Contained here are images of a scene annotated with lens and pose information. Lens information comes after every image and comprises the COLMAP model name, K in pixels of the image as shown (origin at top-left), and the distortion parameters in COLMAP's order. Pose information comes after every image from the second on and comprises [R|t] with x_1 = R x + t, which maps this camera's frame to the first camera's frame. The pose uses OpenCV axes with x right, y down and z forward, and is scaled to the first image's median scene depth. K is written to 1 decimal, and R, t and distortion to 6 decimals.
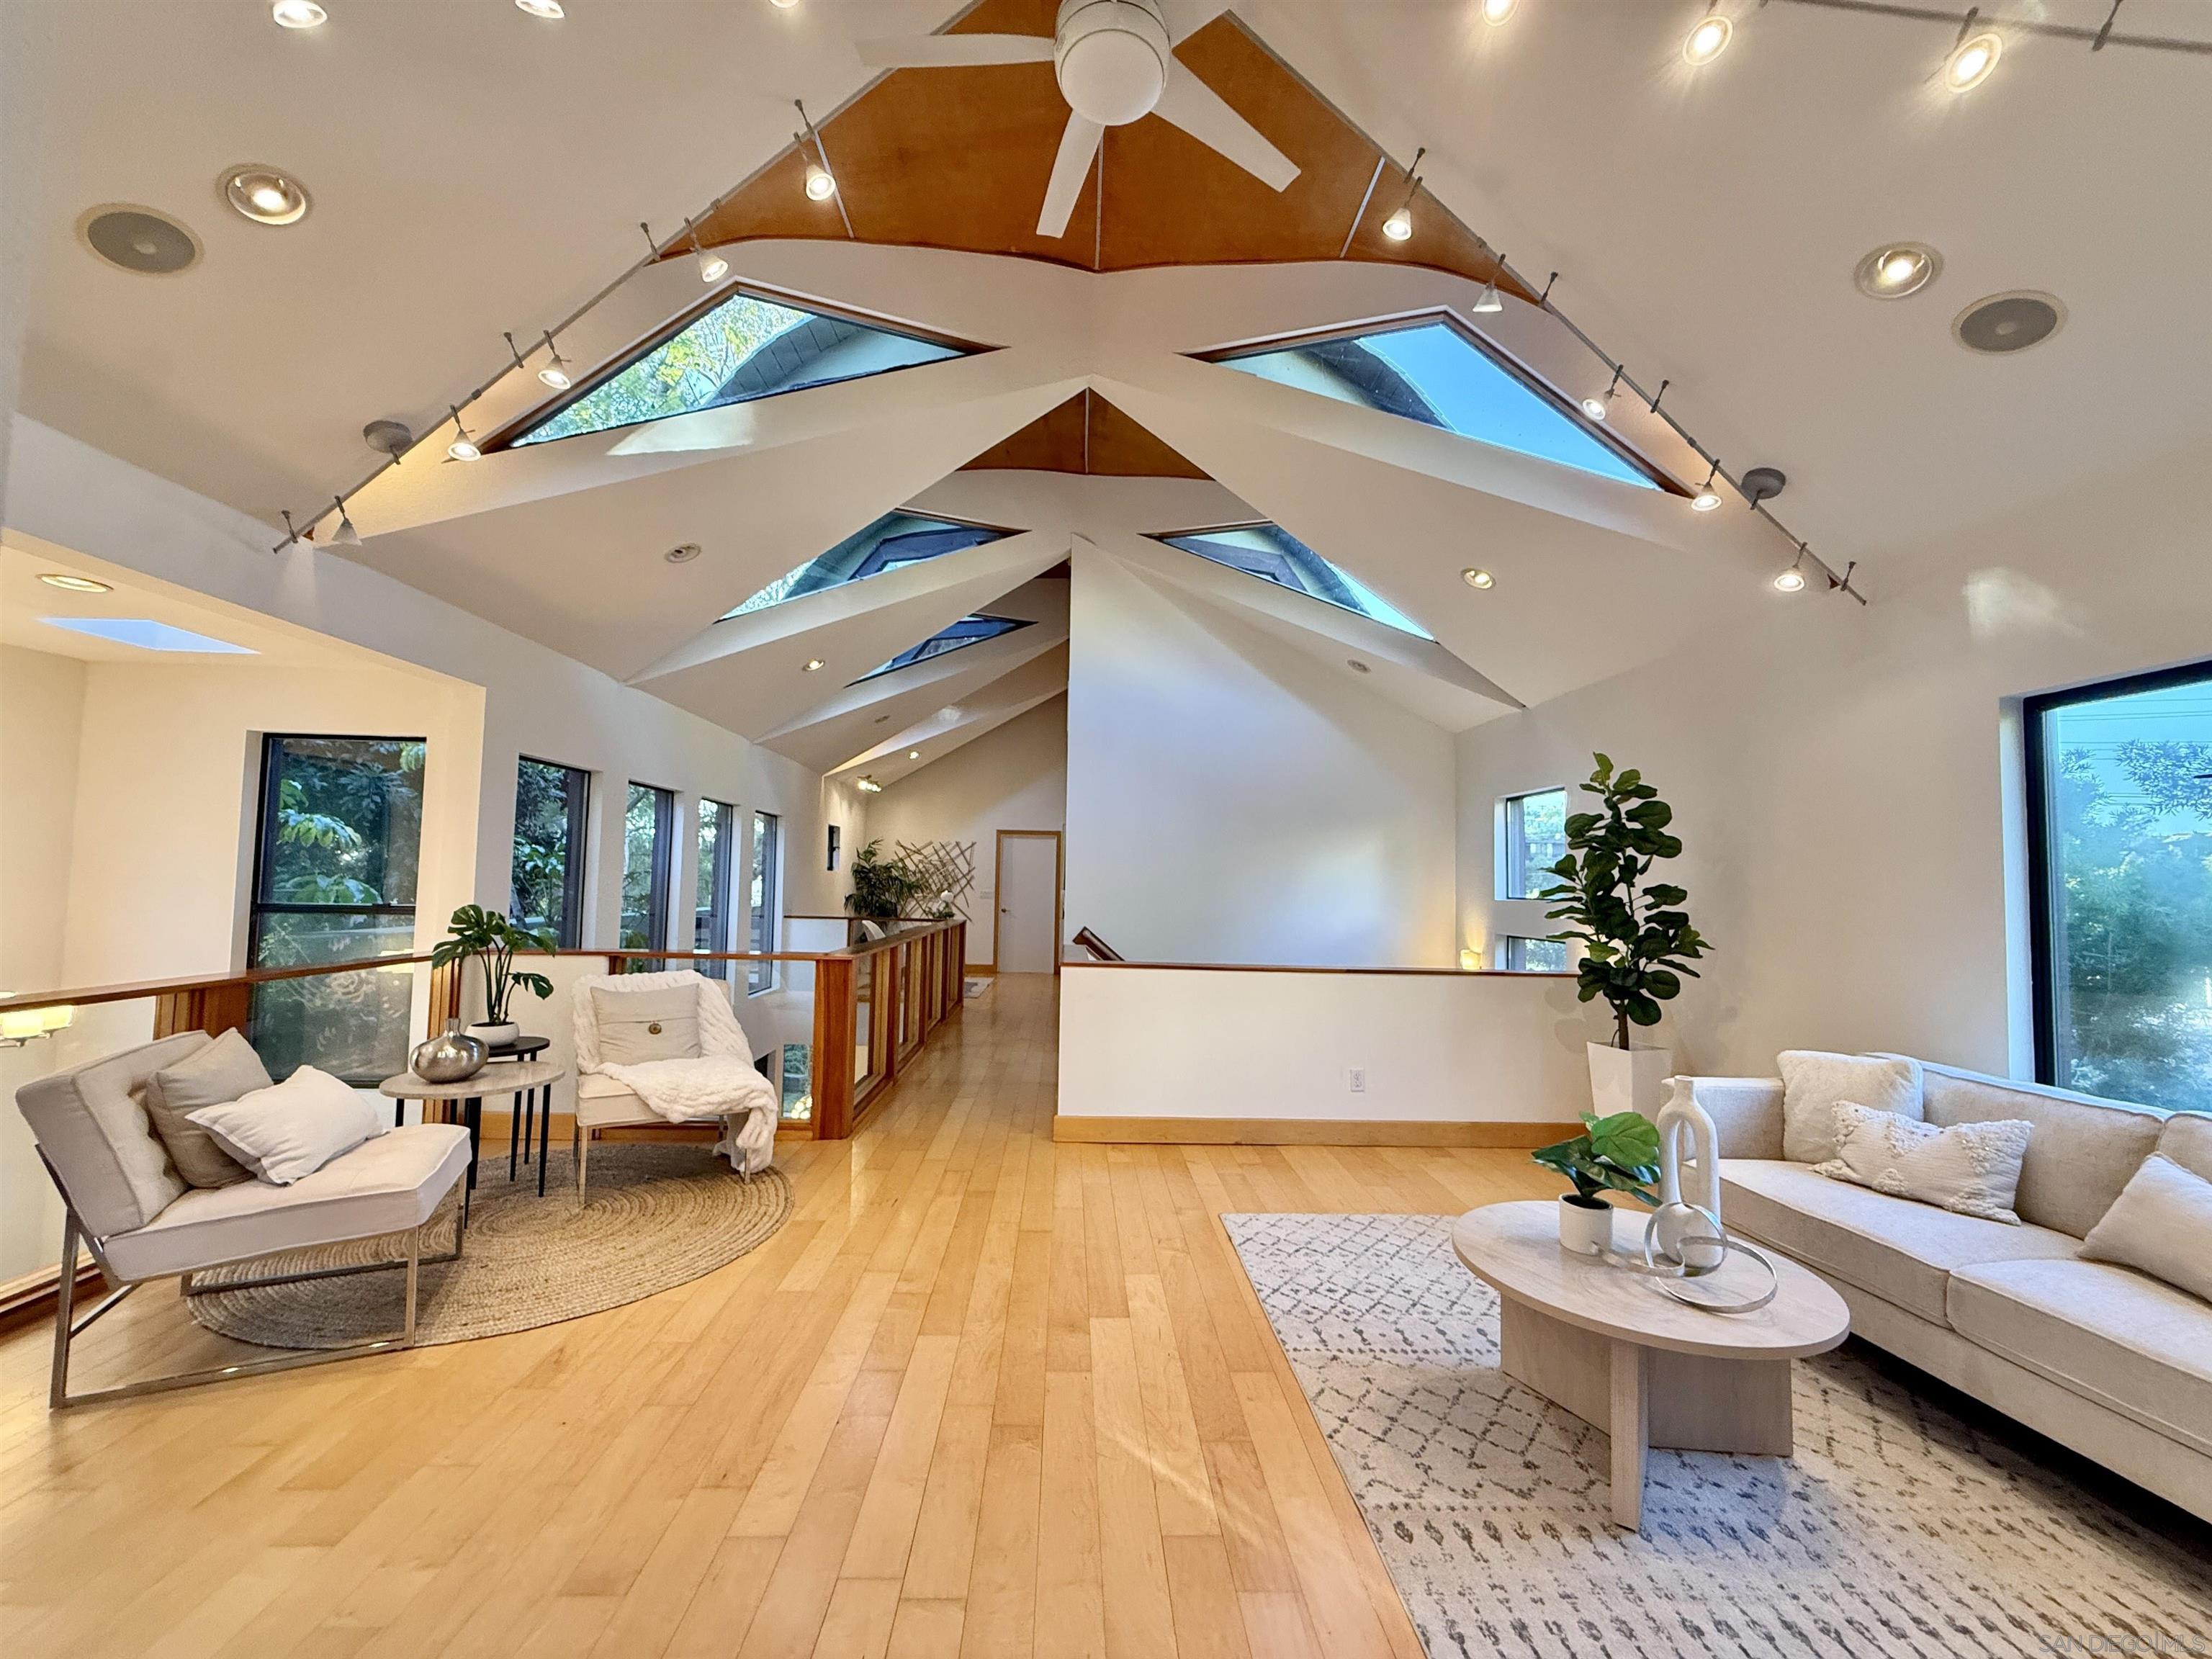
lens RADIAL K [[882.4, 0, 1096.0], [0, 882.4, 831.5], [0, 0, 1]] dist [0.001064, -0.000309]
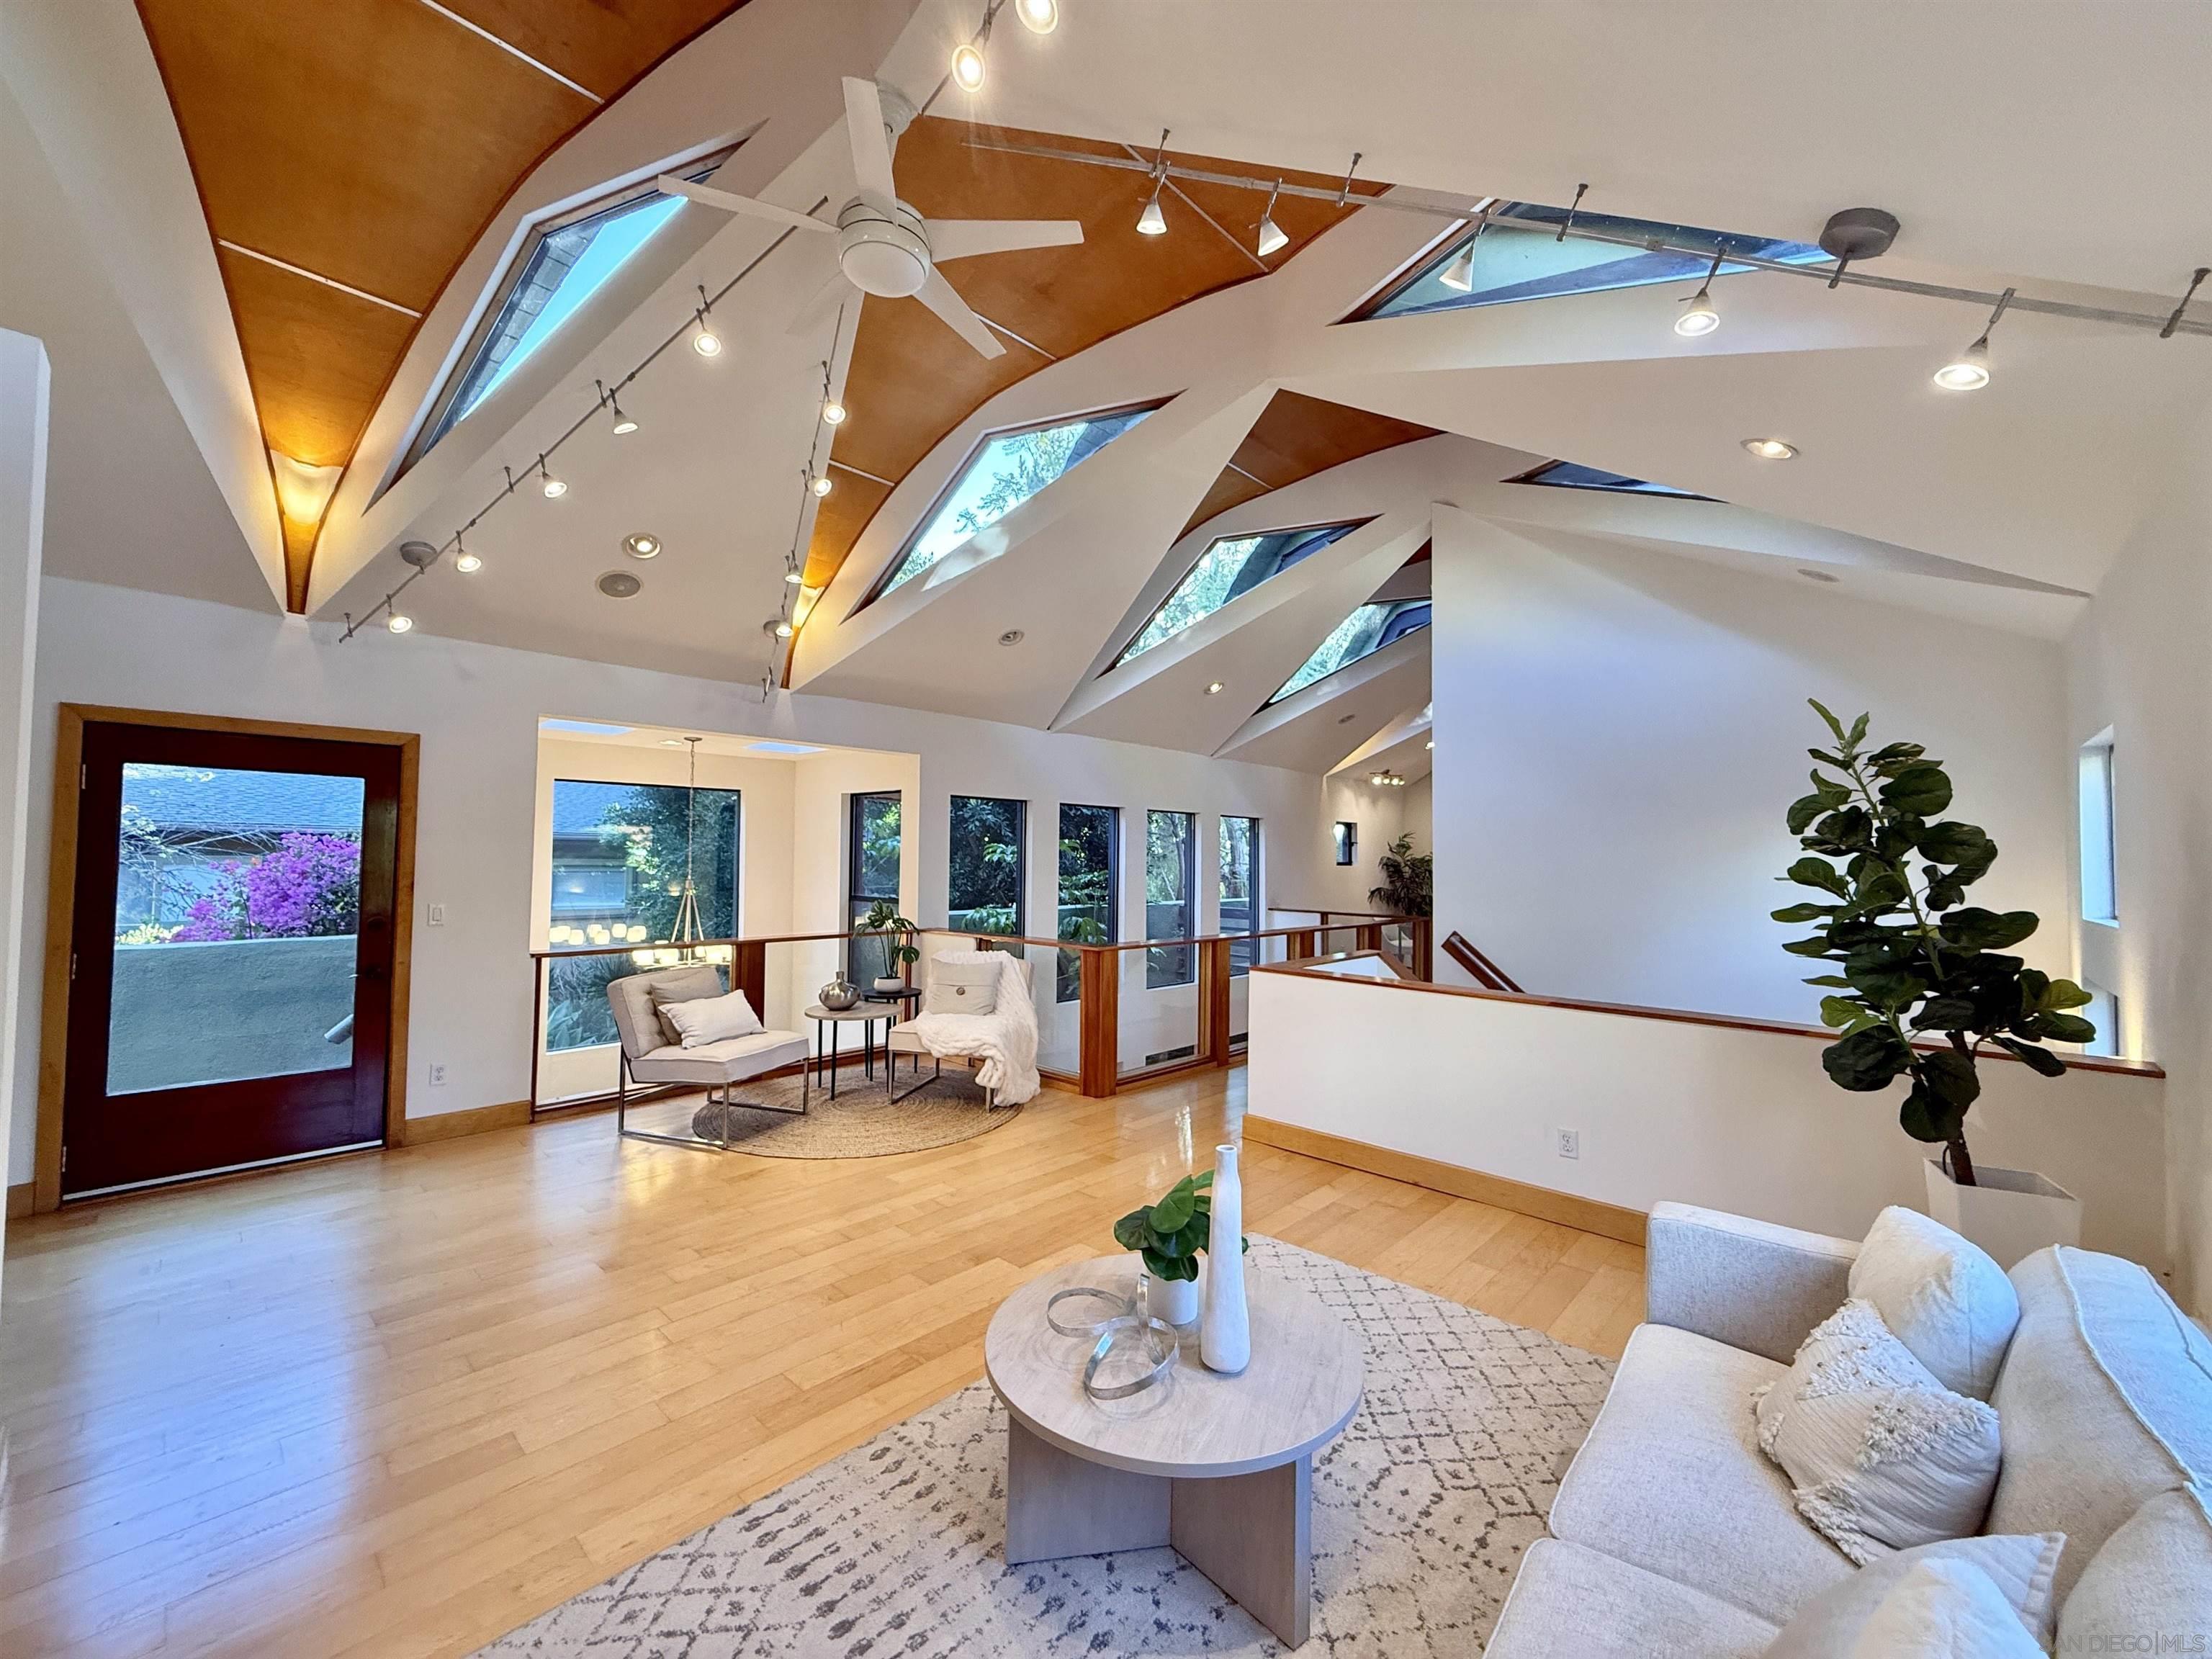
lens RADIAL K [[882.4, 0, 1107.6], [0, 882.4, 828.6], [0, 0, 1]] dist [0.001064, -0.000309]
pose [[0.705365, -0.035321, -0.707964, 0.592174], [0.044399, 0.998998, -0.005604, -0.013894], [0.707453, -0.027480, 0.706226, 0.162081]]
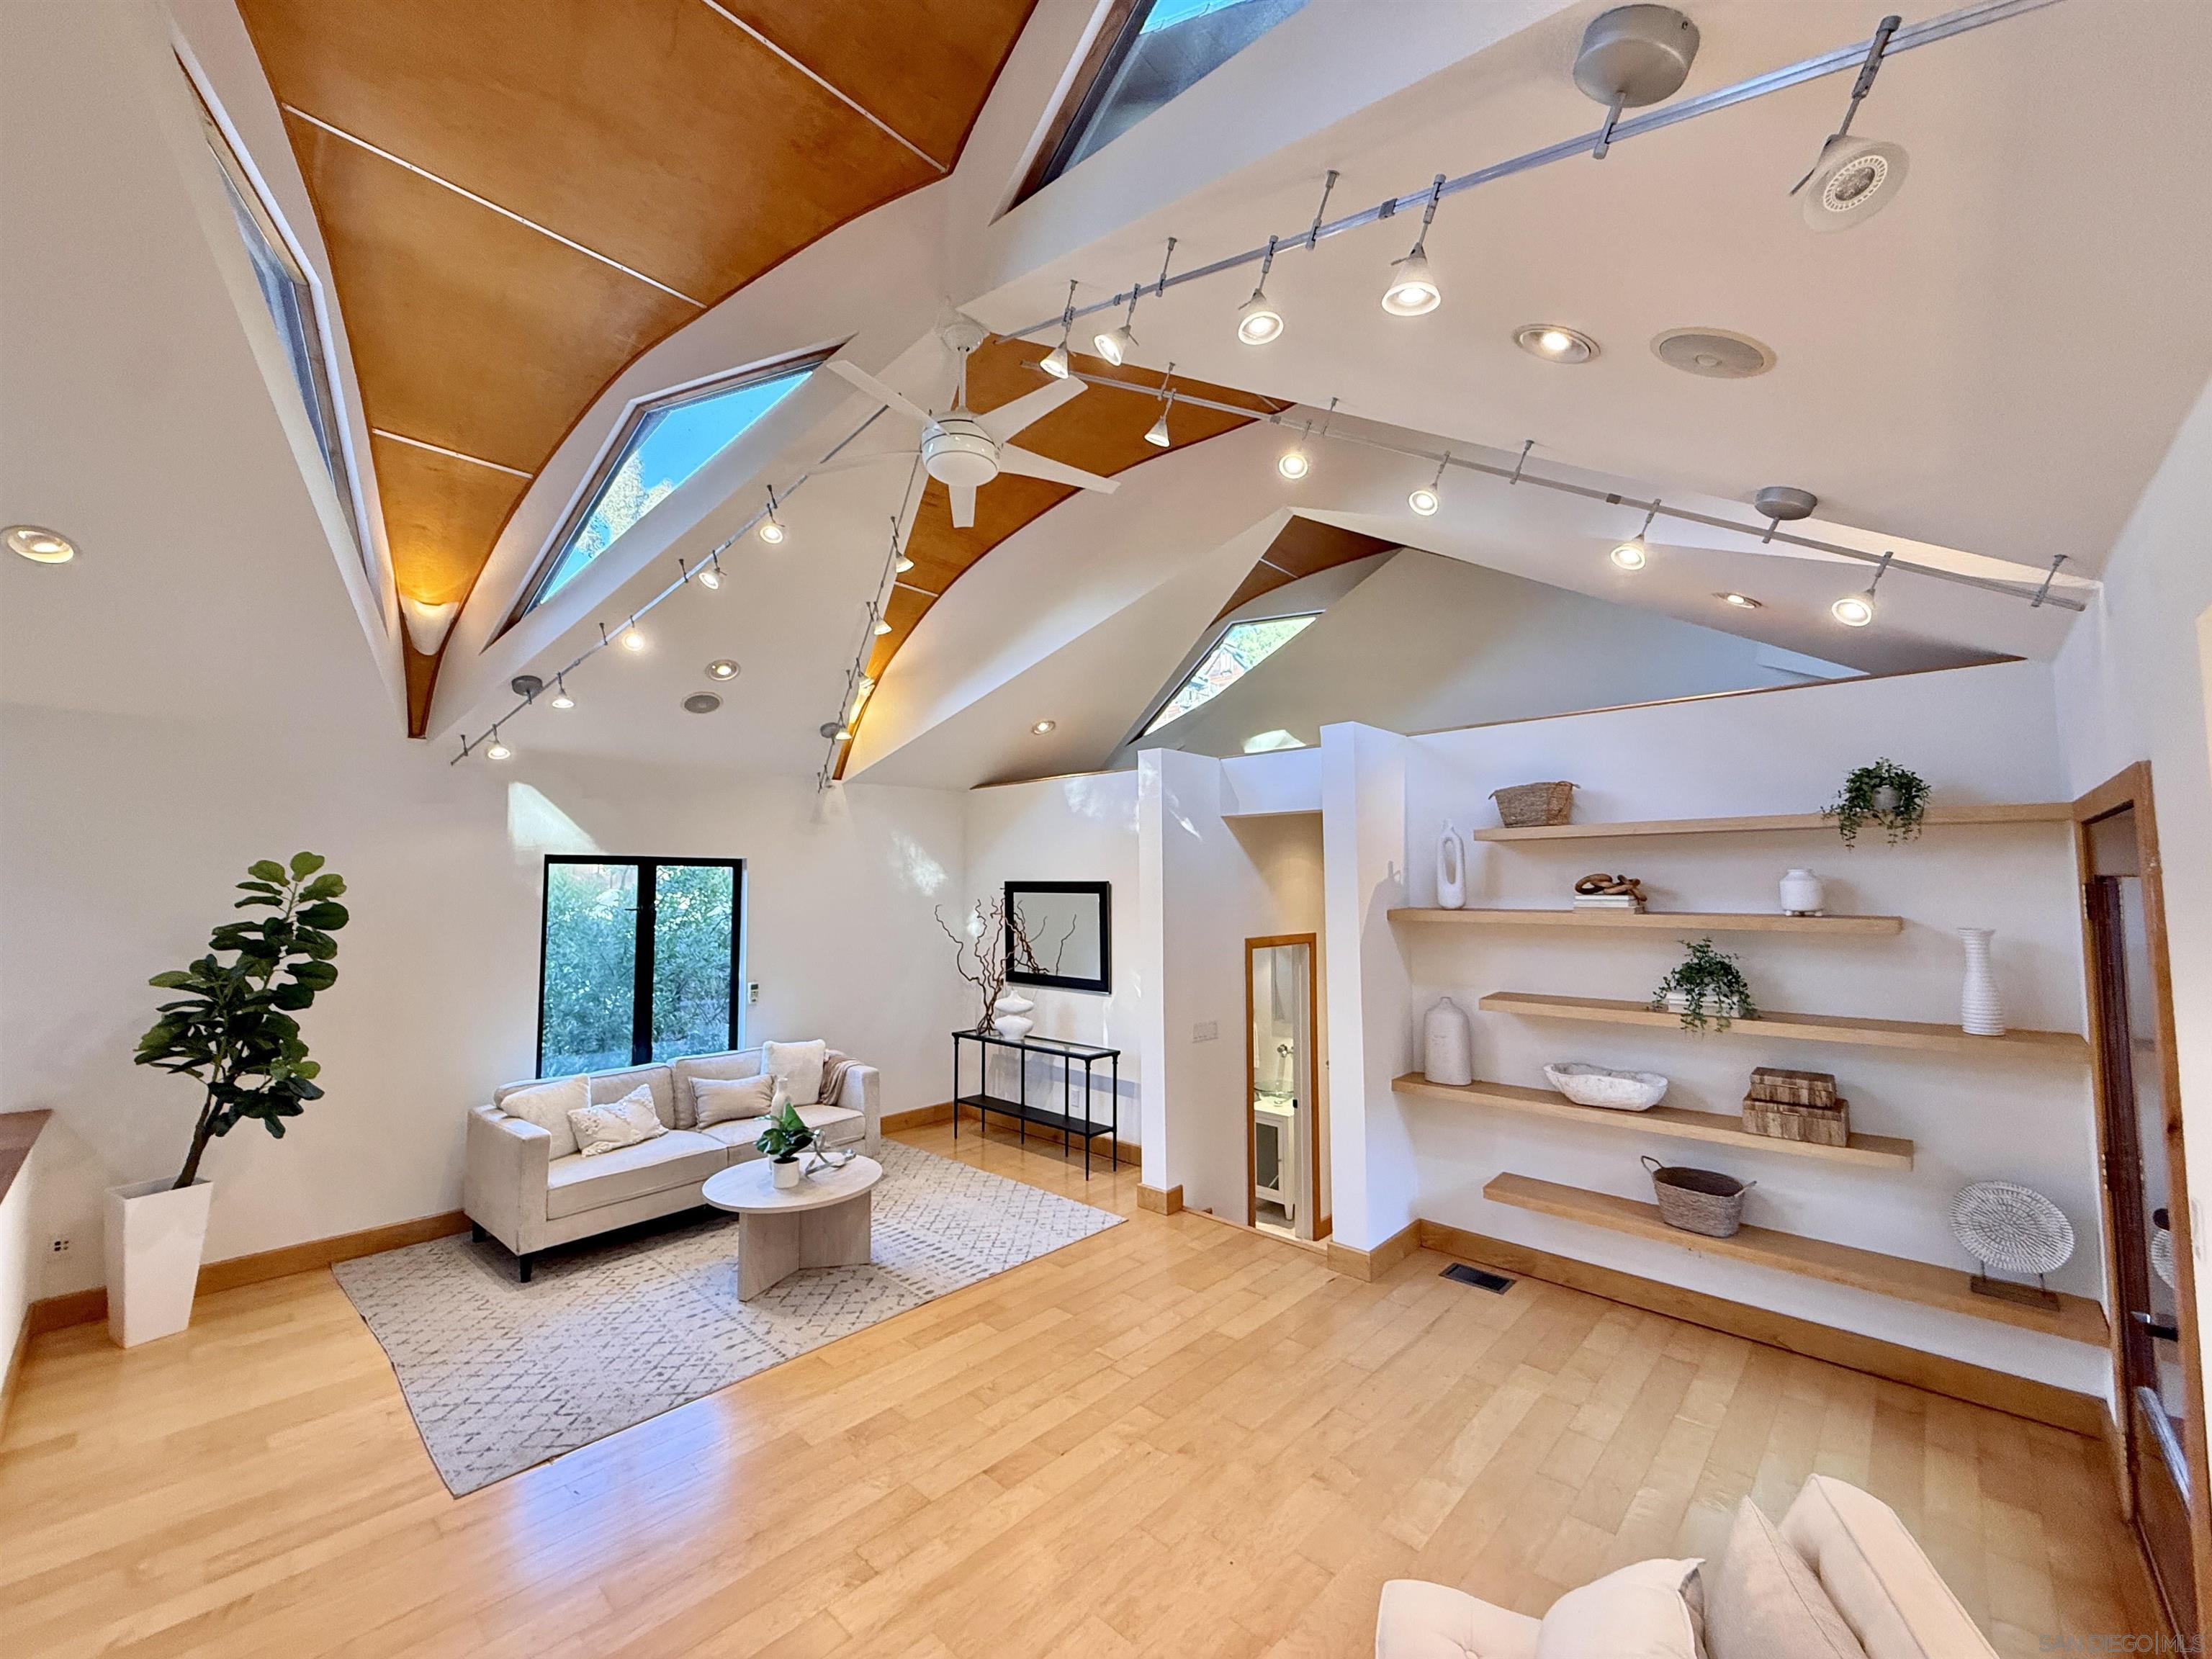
lens RADIAL K [[882.4, 0, 1100.0], [0, 882.4, 826.4], [0, 0, 1]] dist [0.001064, -0.000309]
pose [[-0.708157, 0.033931, 0.705239, -0.618841], [-0.053541, 0.993388, -0.101558, -0.058403], [-0.704022, -0.109679, -0.701658, 0.961917]]
